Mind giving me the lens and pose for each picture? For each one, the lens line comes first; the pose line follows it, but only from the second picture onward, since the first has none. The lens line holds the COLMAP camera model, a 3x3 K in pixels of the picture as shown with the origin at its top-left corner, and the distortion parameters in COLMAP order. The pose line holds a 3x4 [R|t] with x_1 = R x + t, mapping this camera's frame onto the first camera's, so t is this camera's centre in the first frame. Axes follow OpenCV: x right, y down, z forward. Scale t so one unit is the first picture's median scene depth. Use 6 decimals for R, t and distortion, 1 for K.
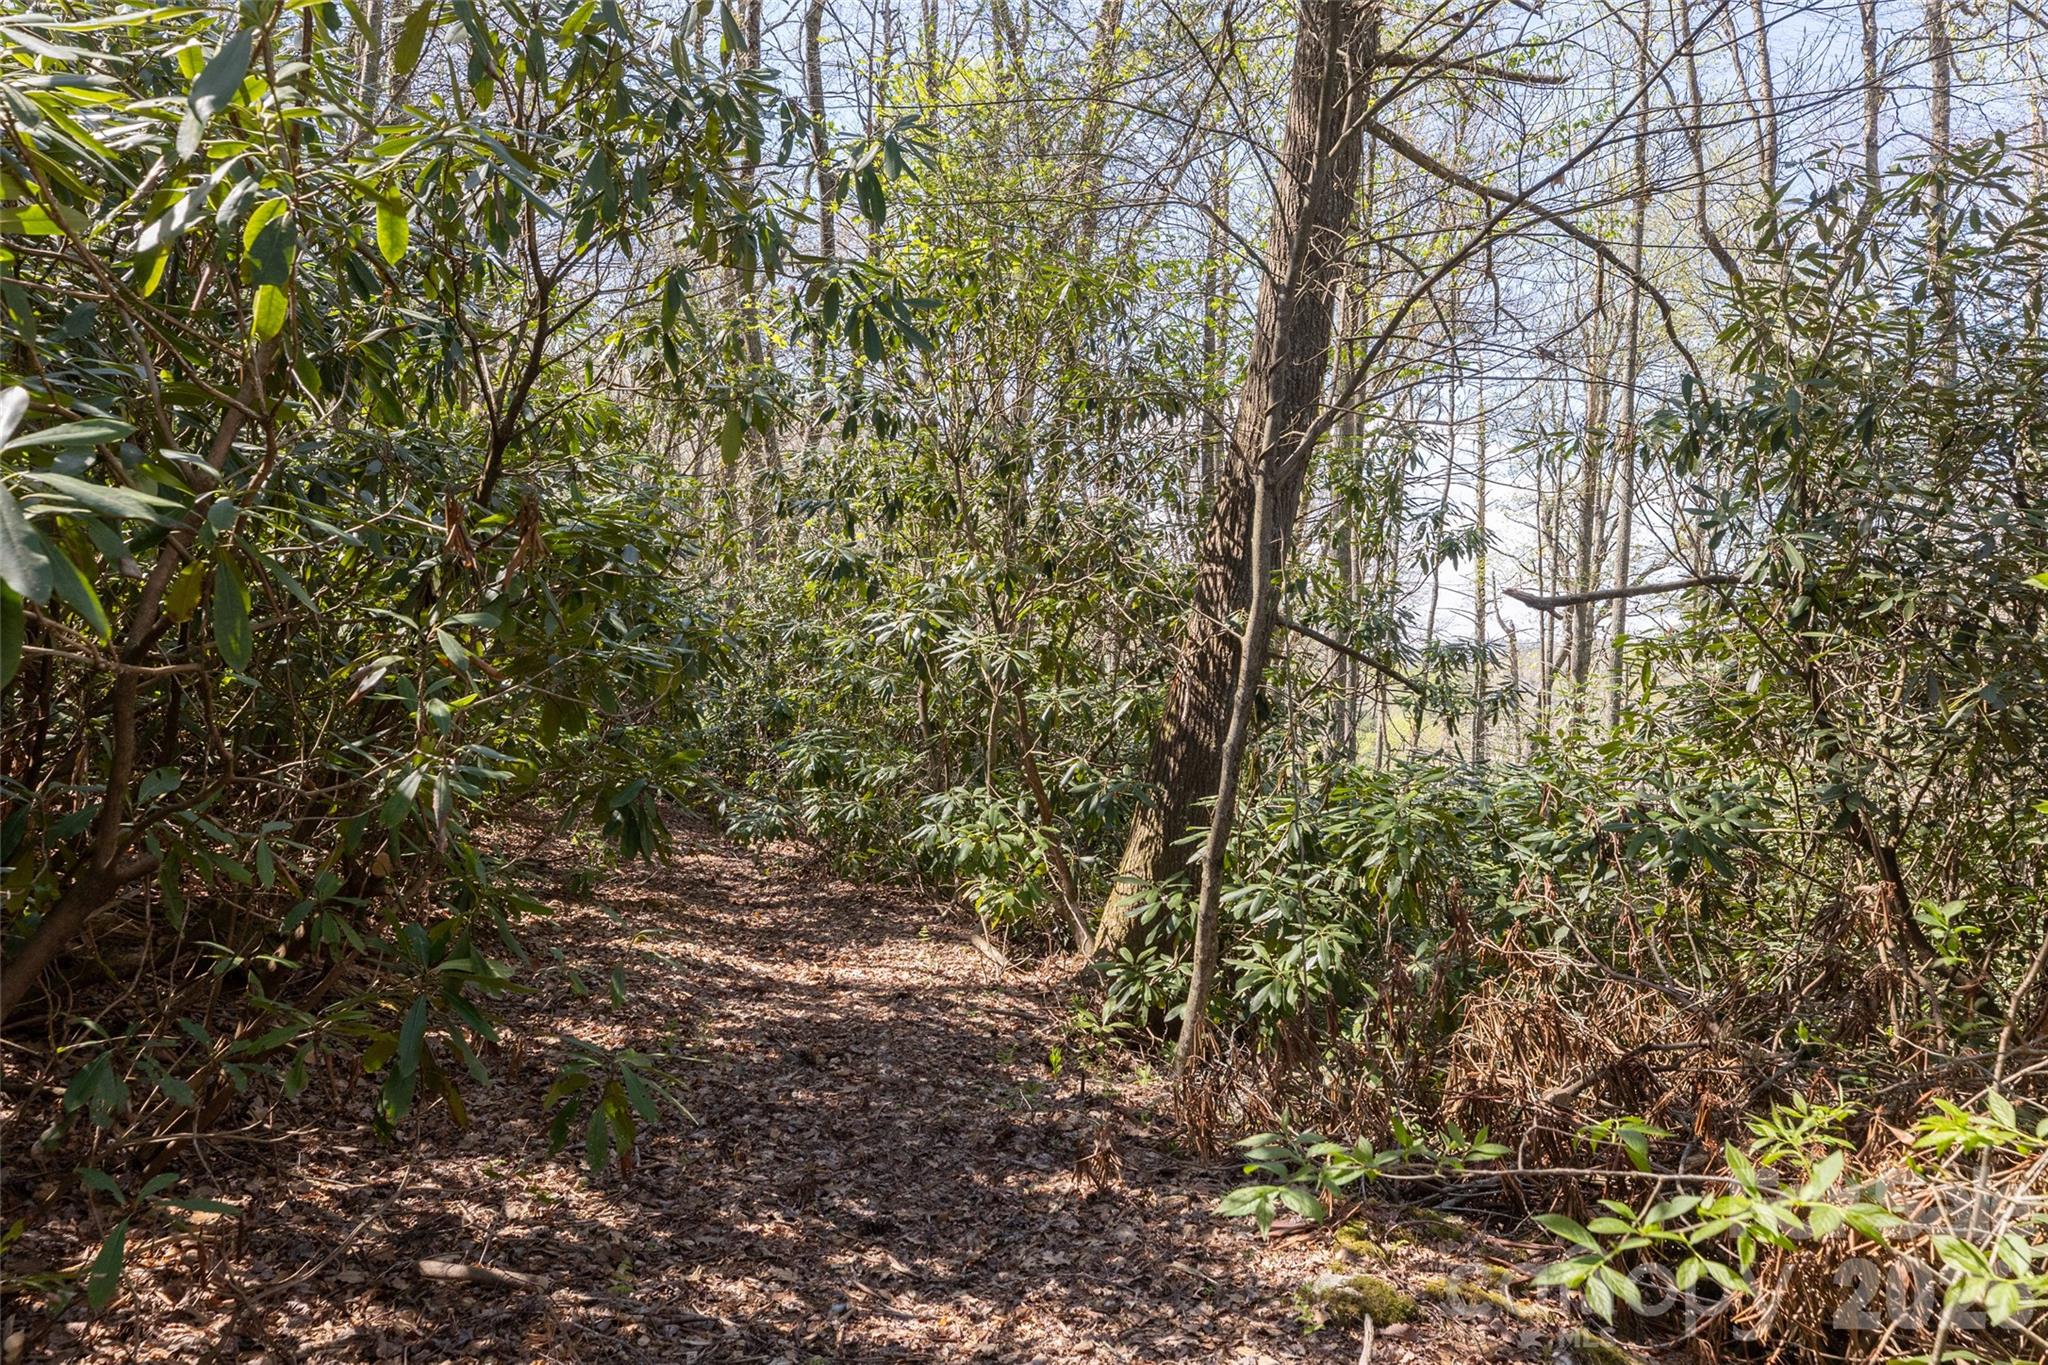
lens RADIAL K [[1298.8, 0, 1021.5], [0, 1298.8, 701.3], [0, 0, 1]] dist [0.000631, -0.002518]
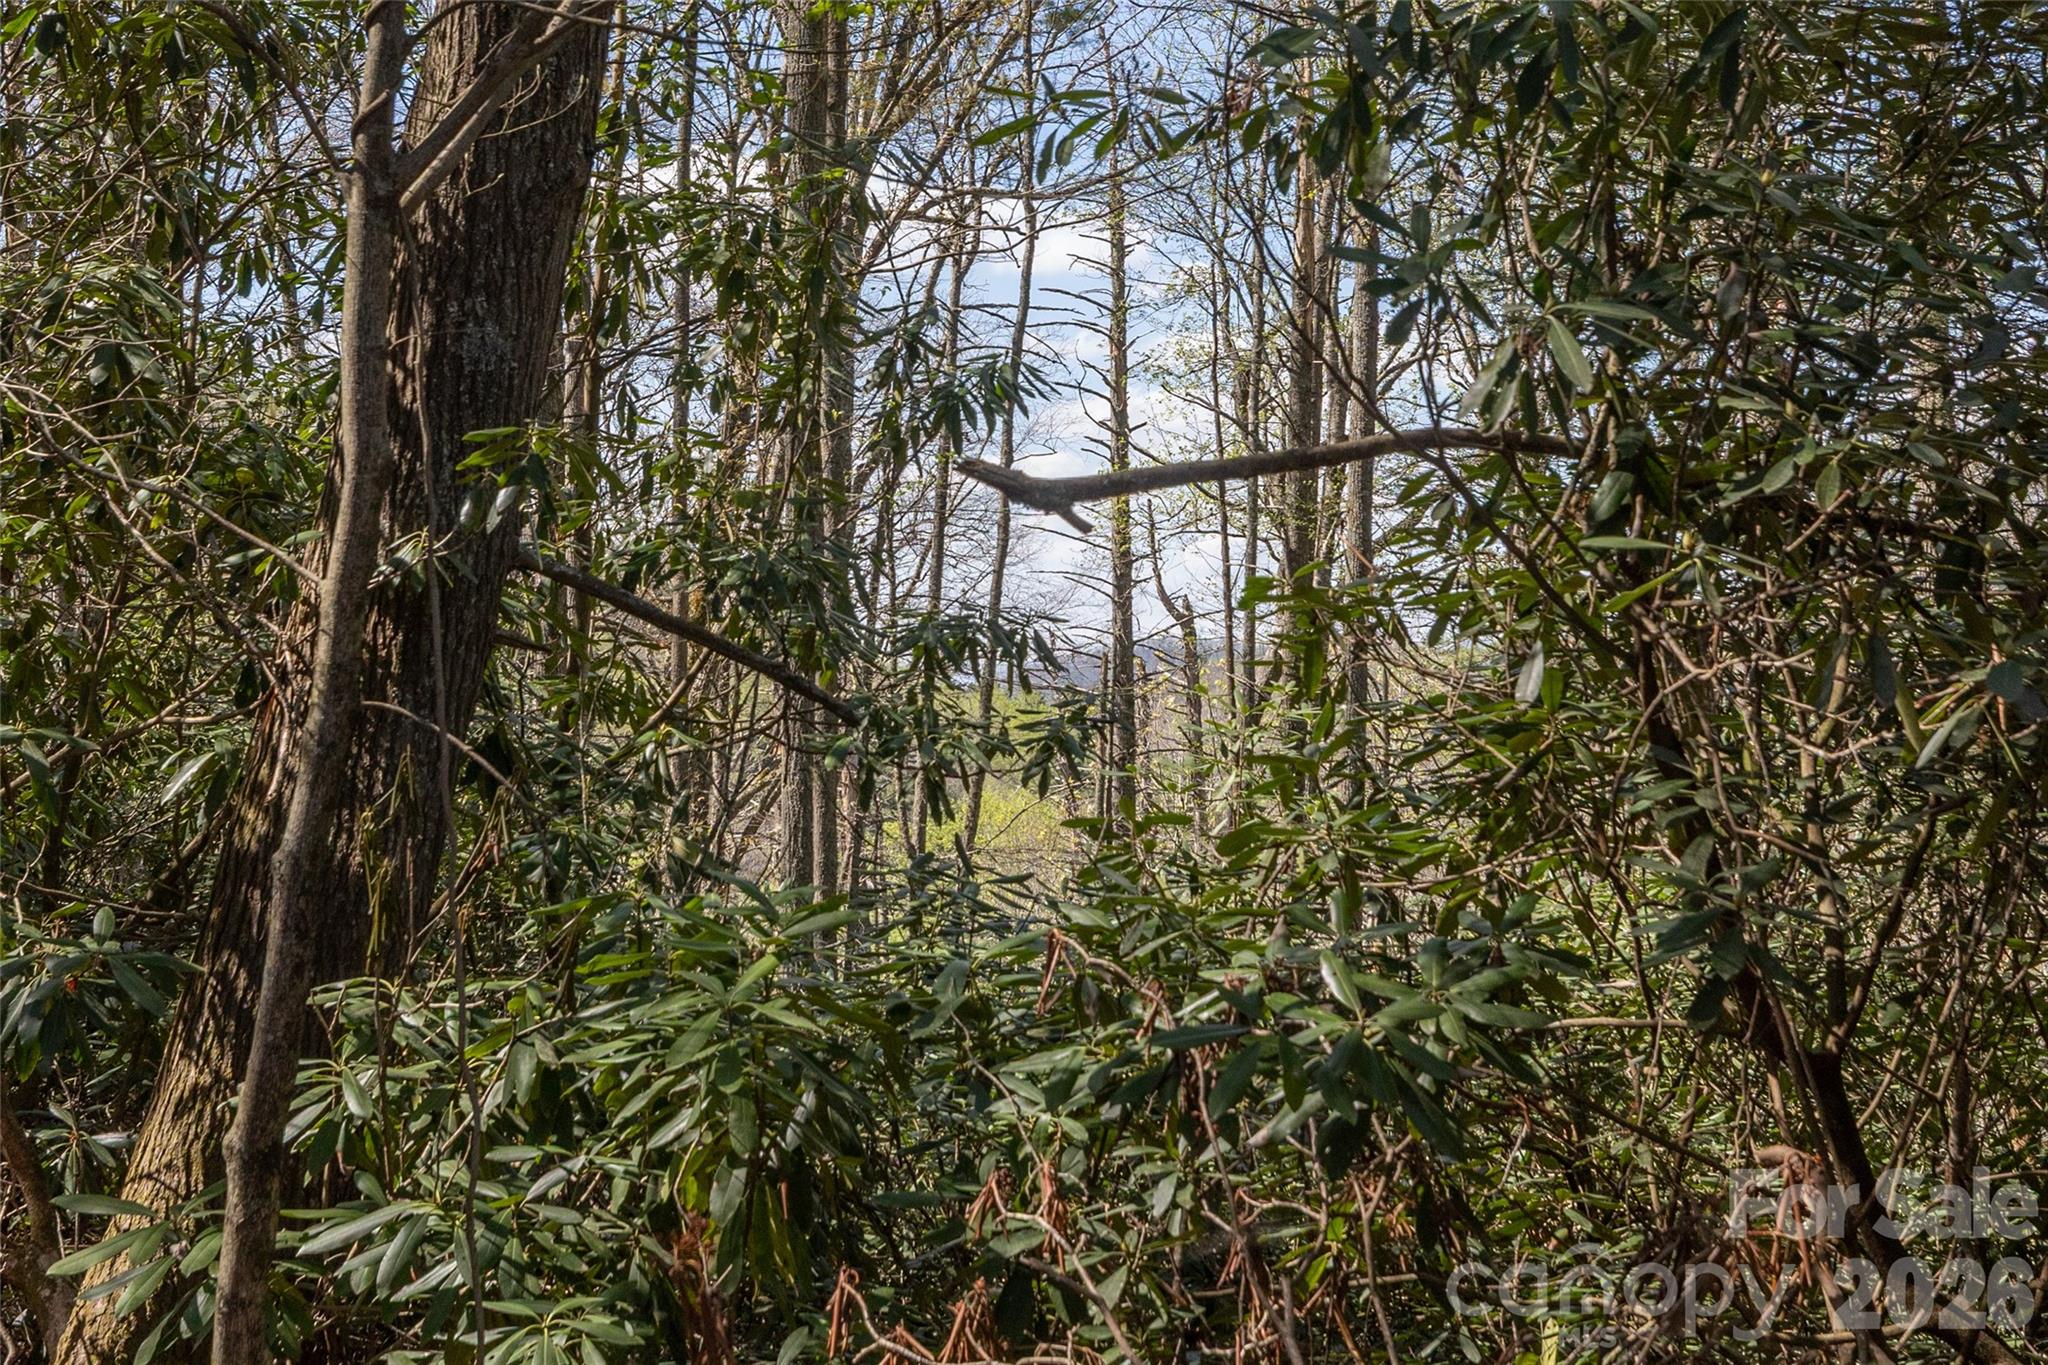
lens RADIAL K [[2127.8, 0, 1023.8], [0, 2127.8, 674.4], [0, 0, 1]] dist [0.004866, 0.000000]
pose [[0.981483, -0.007902, 0.191384, 0.245489], [0.018224, 0.998469, -0.052233, 0.016470], [-0.190678, 0.054753, 0.980124, 0.315401]]
